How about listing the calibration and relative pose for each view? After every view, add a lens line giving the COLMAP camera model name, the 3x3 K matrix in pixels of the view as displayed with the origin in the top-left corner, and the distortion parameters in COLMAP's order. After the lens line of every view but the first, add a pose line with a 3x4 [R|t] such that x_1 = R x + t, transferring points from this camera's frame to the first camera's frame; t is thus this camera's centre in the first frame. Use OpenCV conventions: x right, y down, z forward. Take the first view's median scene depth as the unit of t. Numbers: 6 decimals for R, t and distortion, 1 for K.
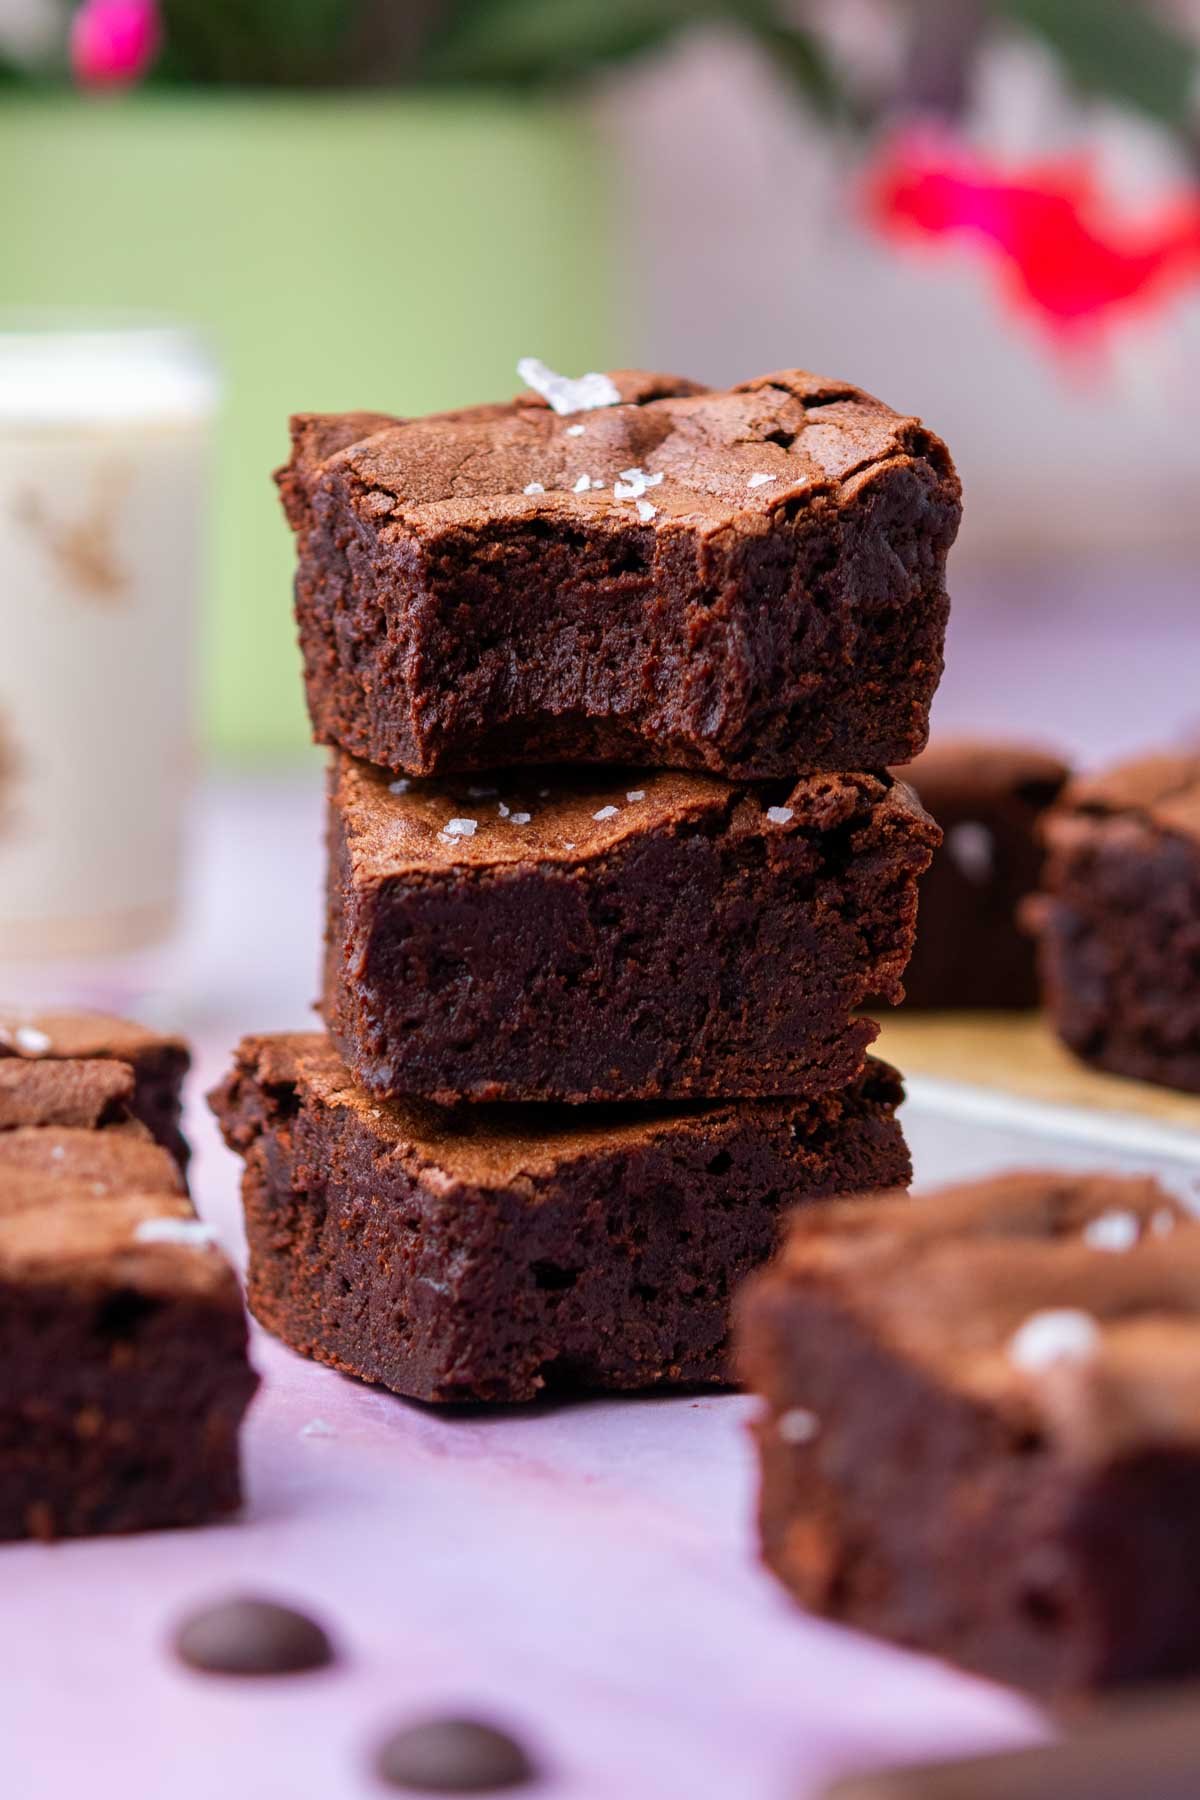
lens RADIAL K [[4834.1, 0, 594.6], [0, 4834.1, 899.5], [0, 0, 1]] dist [-0.012868, 0.000000]
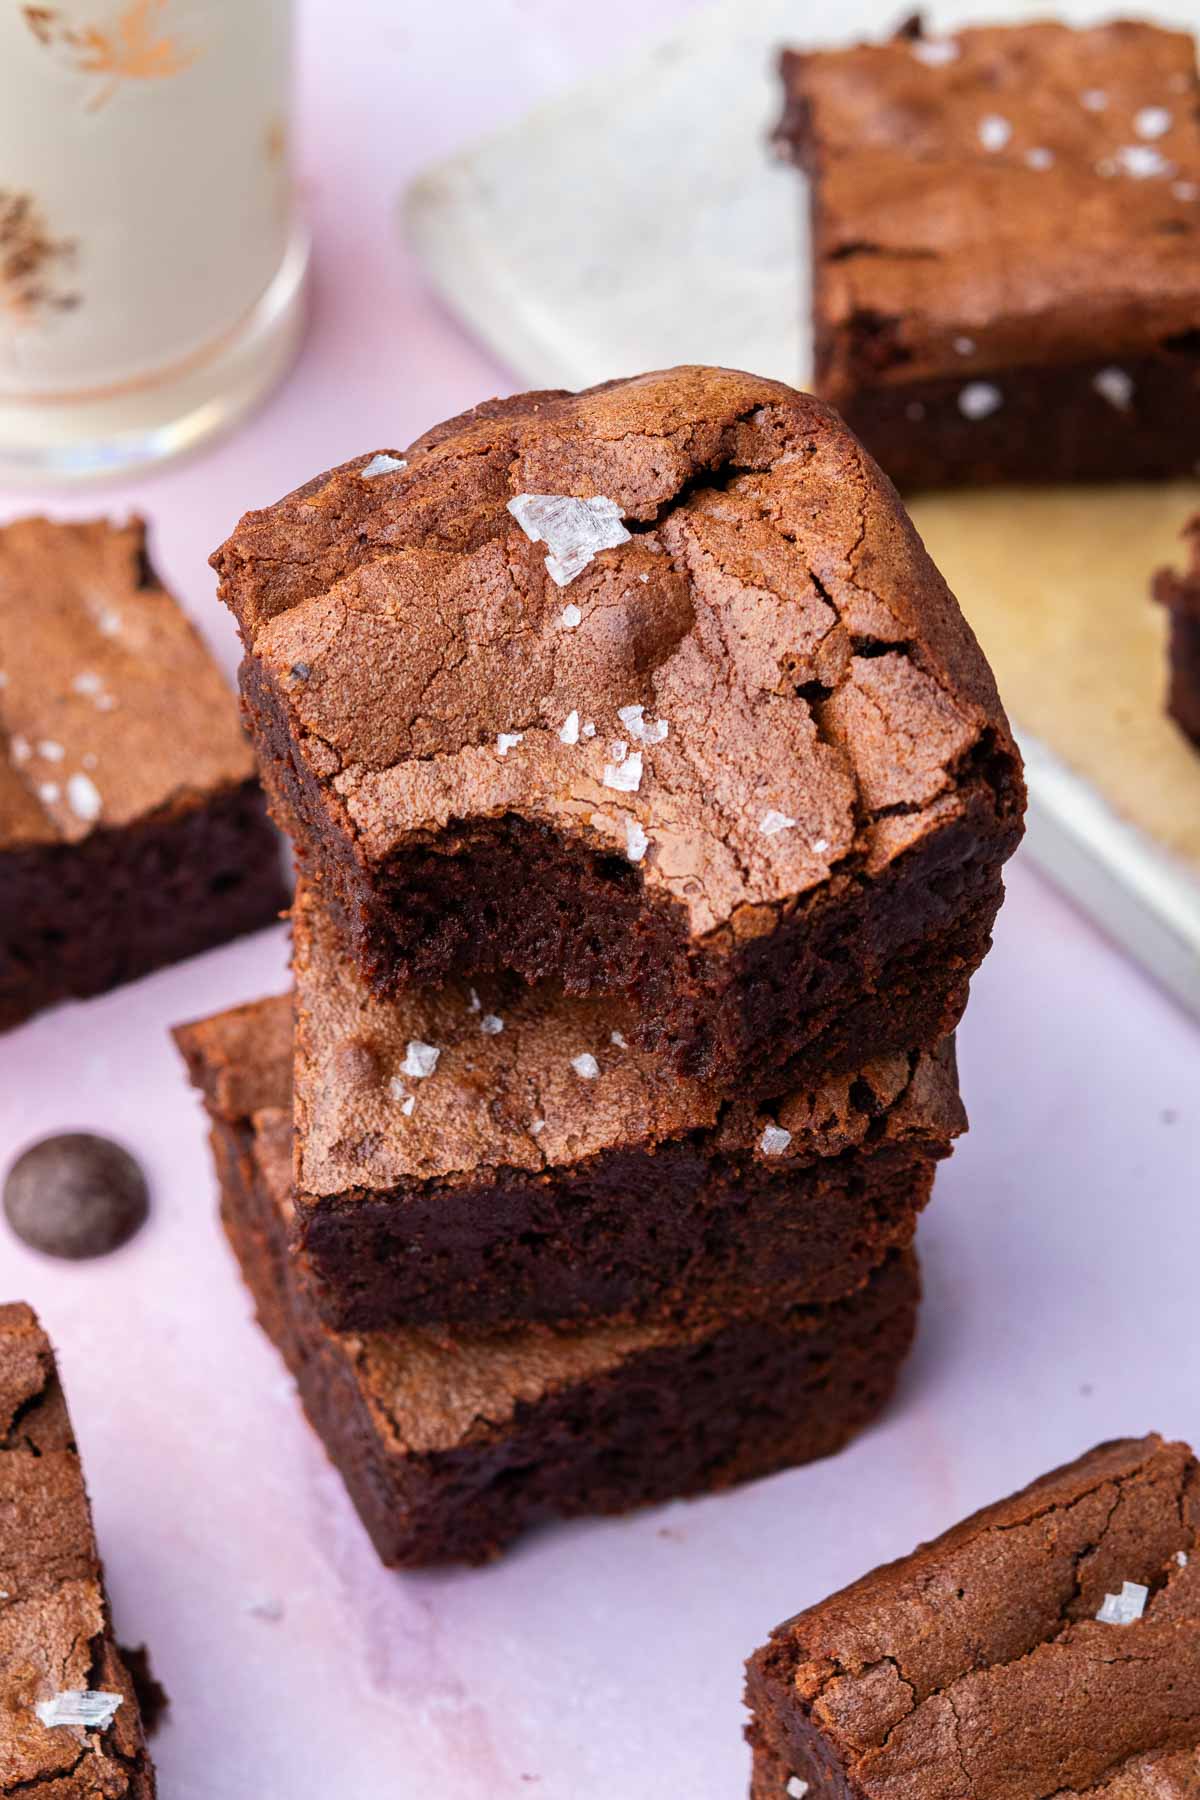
lens RADIAL K [[4834.1, 0, 605.3], [0, 4834.1, 901.0], [0, 0, 1]] dist [-0.012868, 0.000000]
pose [[0.995500, 0.077581, -0.054408, 0.050814], [-0.018071, 0.719074, 0.694699, -0.641495], [0.093019, -0.690590, 0.717240, 0.396897]]
